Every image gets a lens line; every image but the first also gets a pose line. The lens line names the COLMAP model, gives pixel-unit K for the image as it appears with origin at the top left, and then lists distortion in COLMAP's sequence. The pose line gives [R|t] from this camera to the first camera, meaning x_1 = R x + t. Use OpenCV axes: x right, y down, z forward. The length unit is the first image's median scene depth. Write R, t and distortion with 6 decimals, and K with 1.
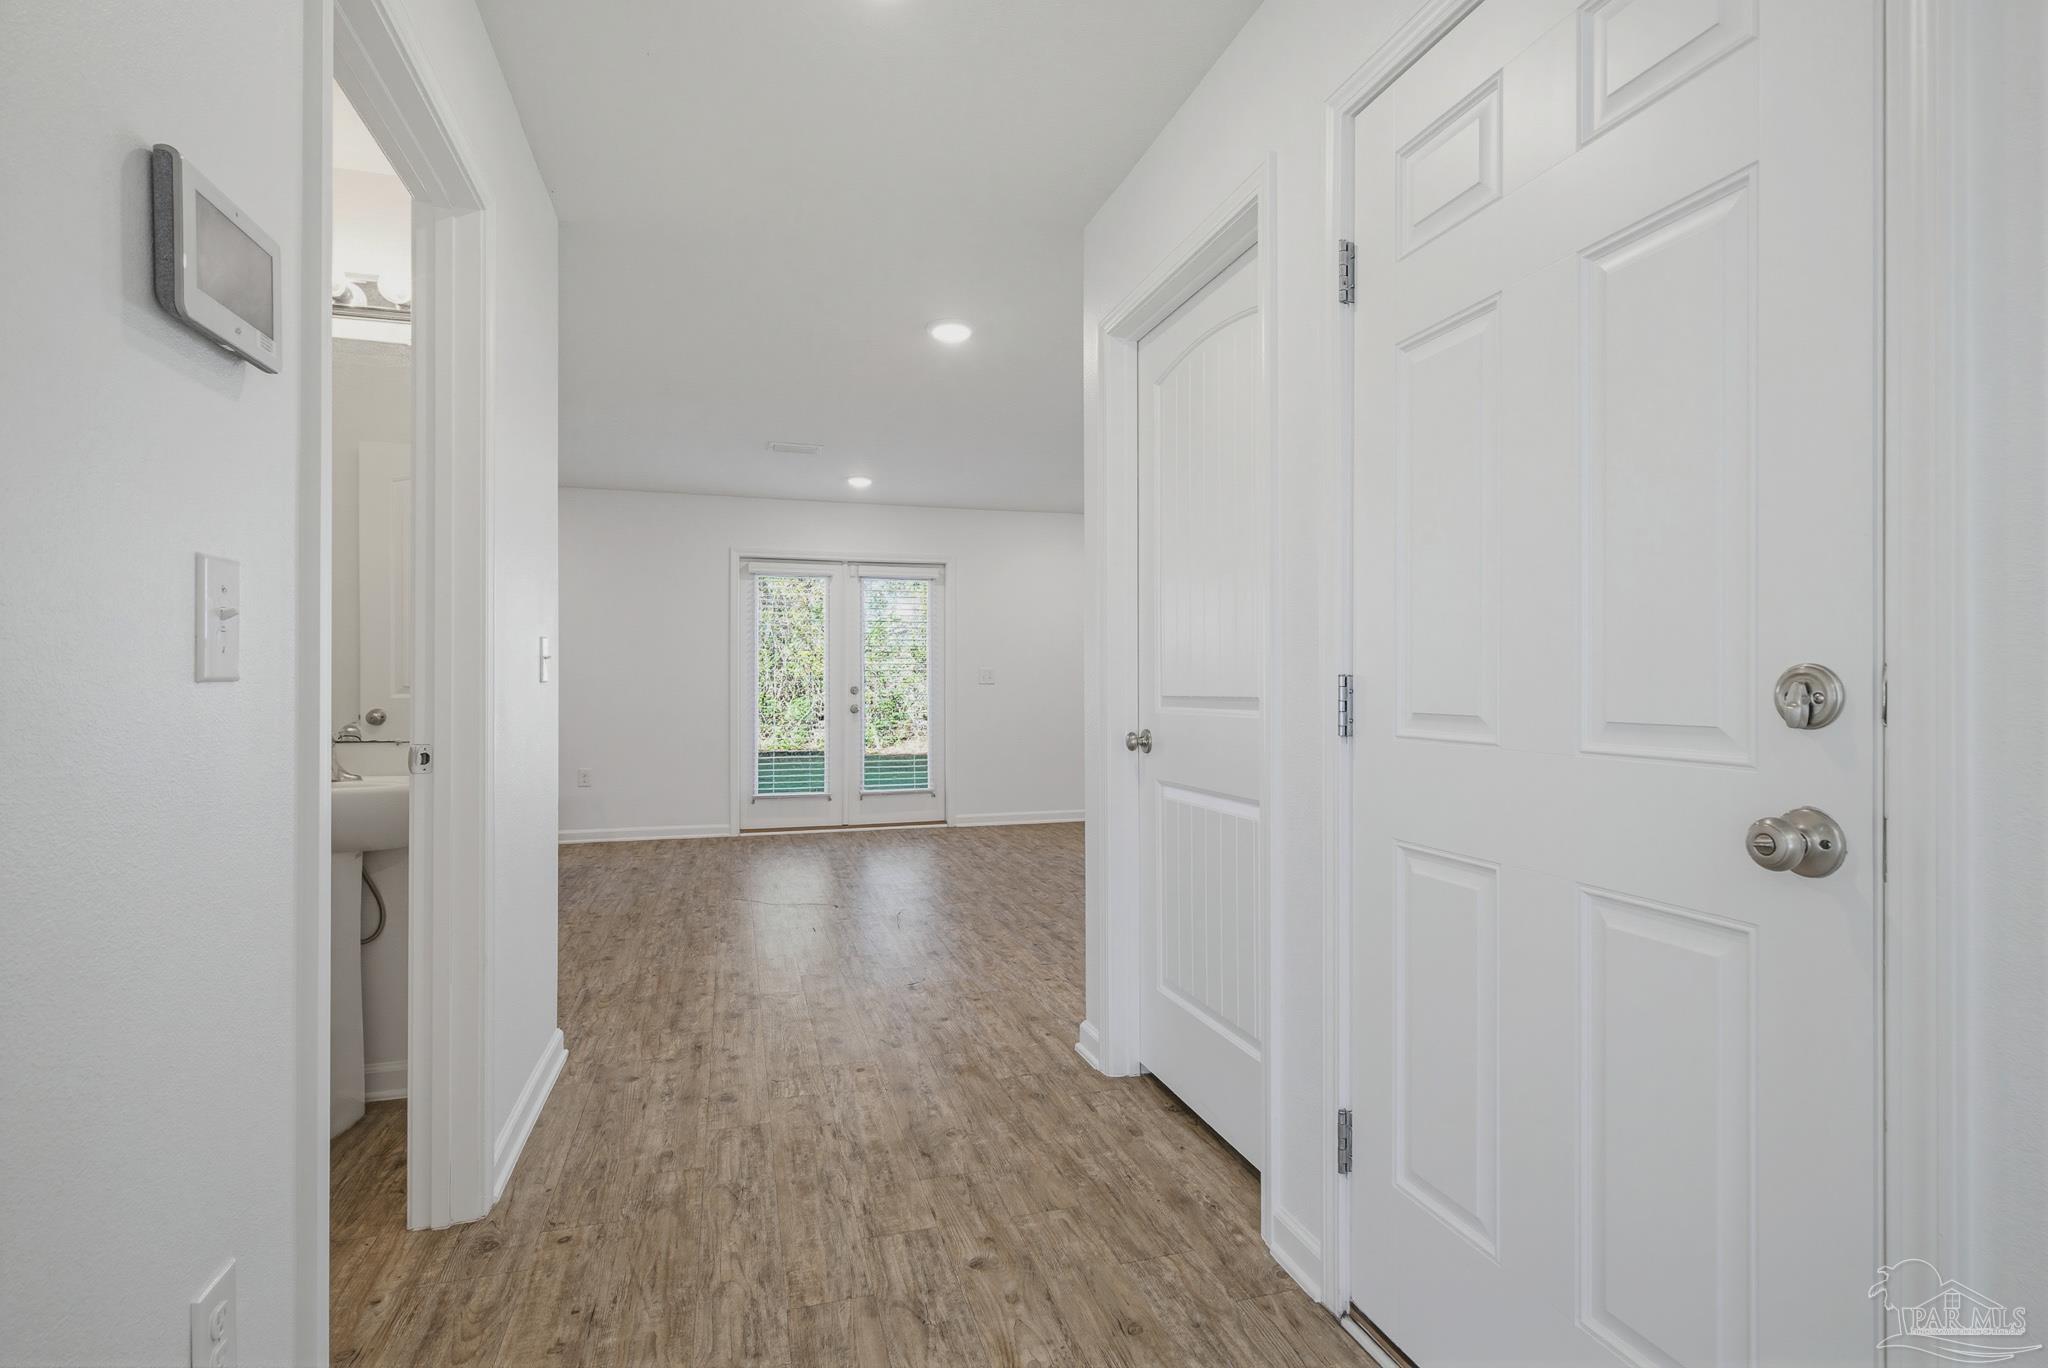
lens RADIAL K [[1004.5, 0, 1022.9], [0, 1004.5, 685.7], [0, 0, 1]] dist [0.004076, -0.000852]
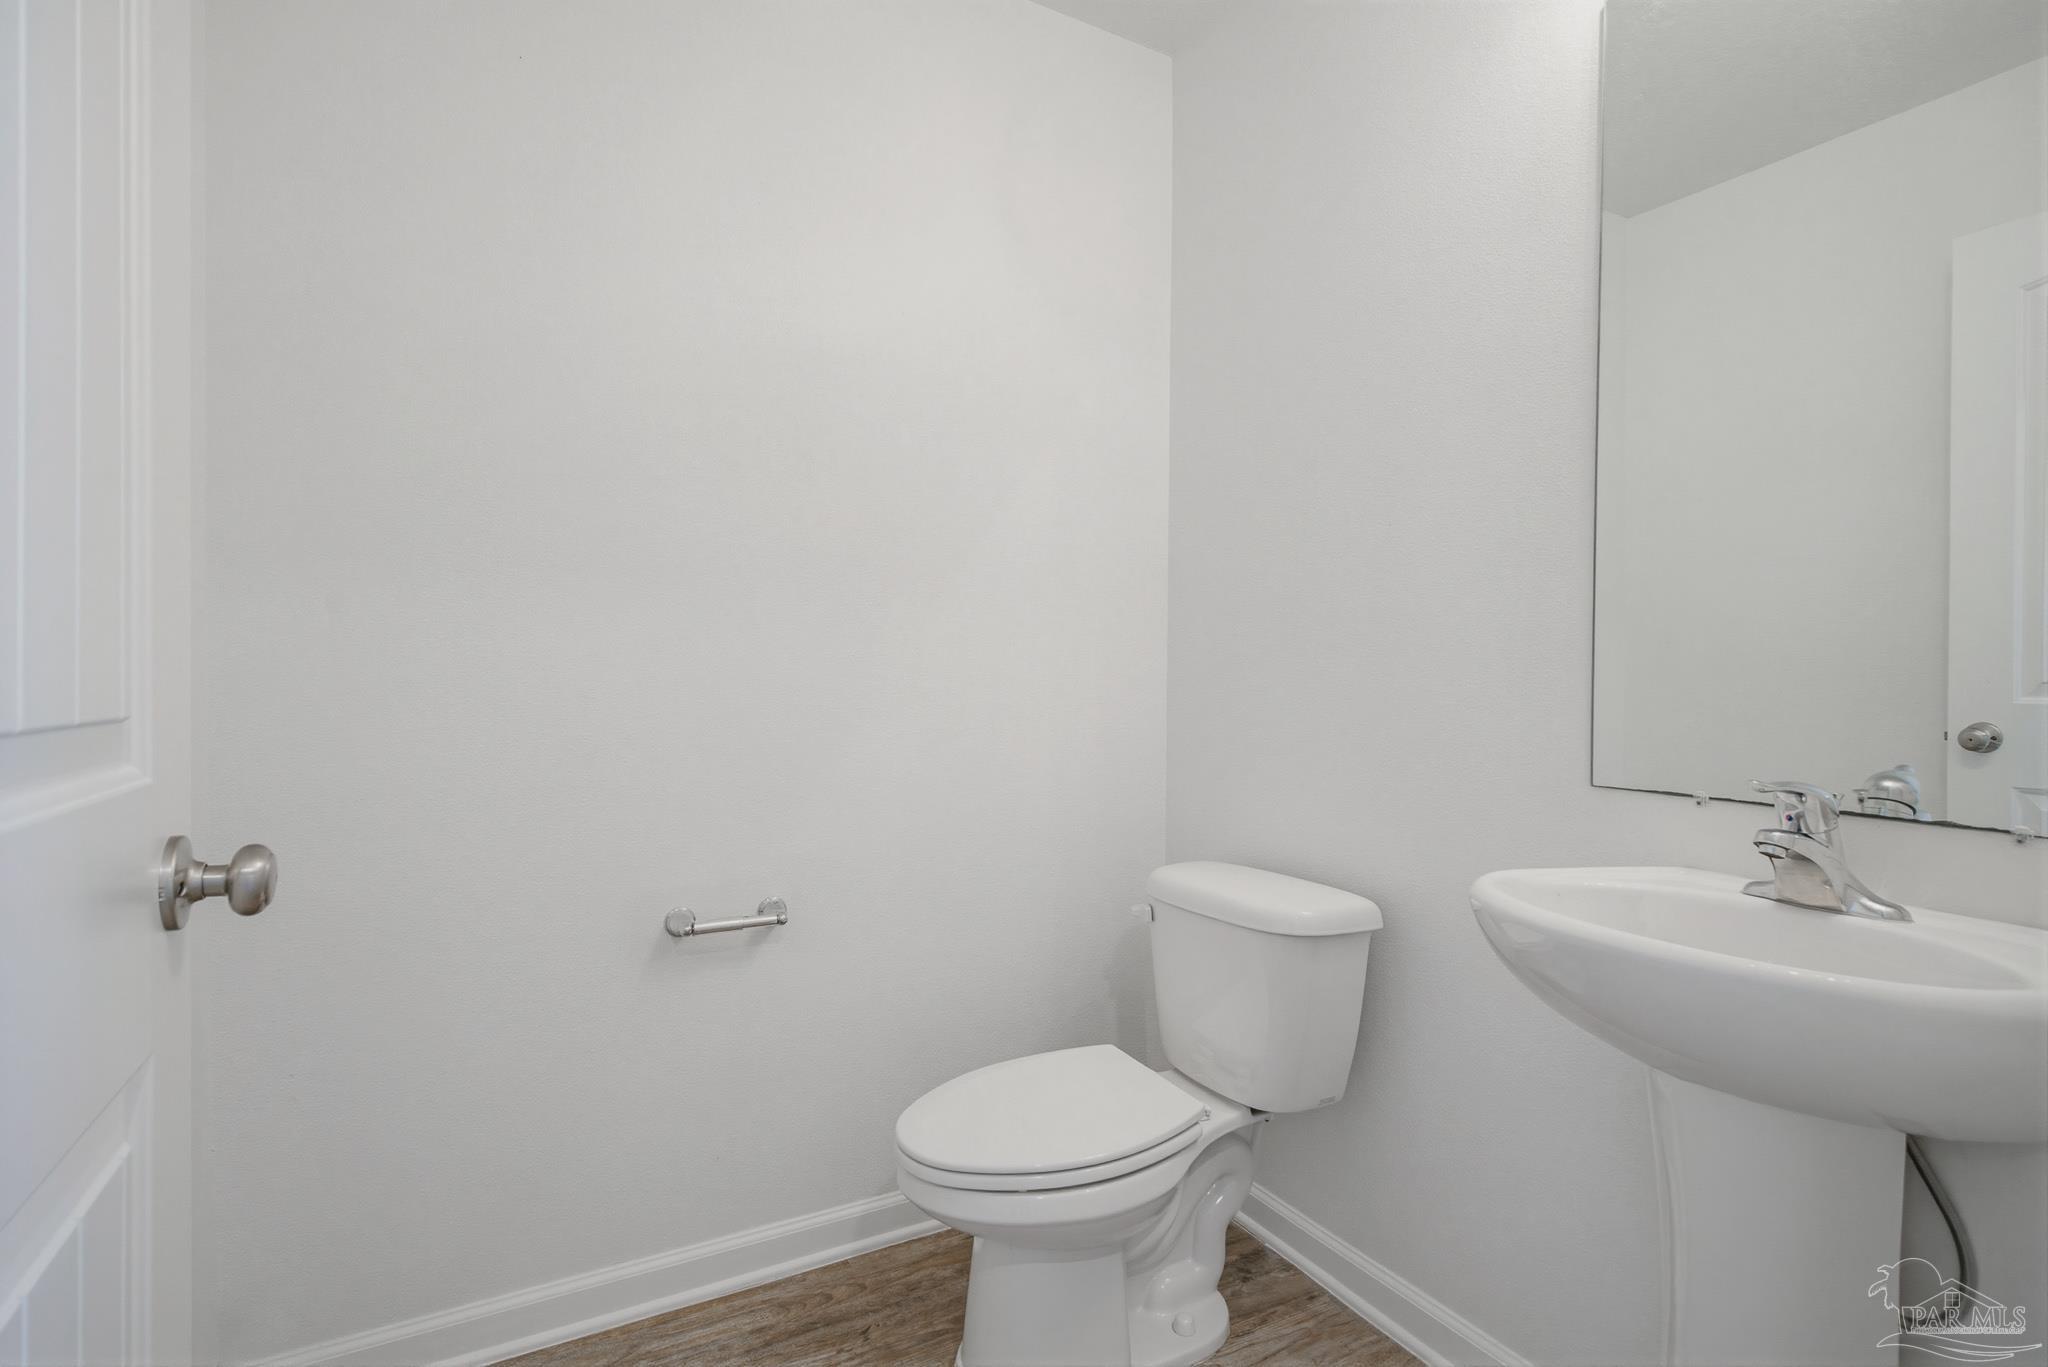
lens RADIAL K [[1004.5, 0, 1023.6], [0, 1004.5, 681.8], [0, 0, 1]] dist [0.004076, -0.000852]
pose [[0.221444, 0.015994, -0.975042, -0.279754], [-0.004387, 0.999872, 0.015405, -0.004748], [0.975163, 0.000866, 0.221486, 0.460166]]
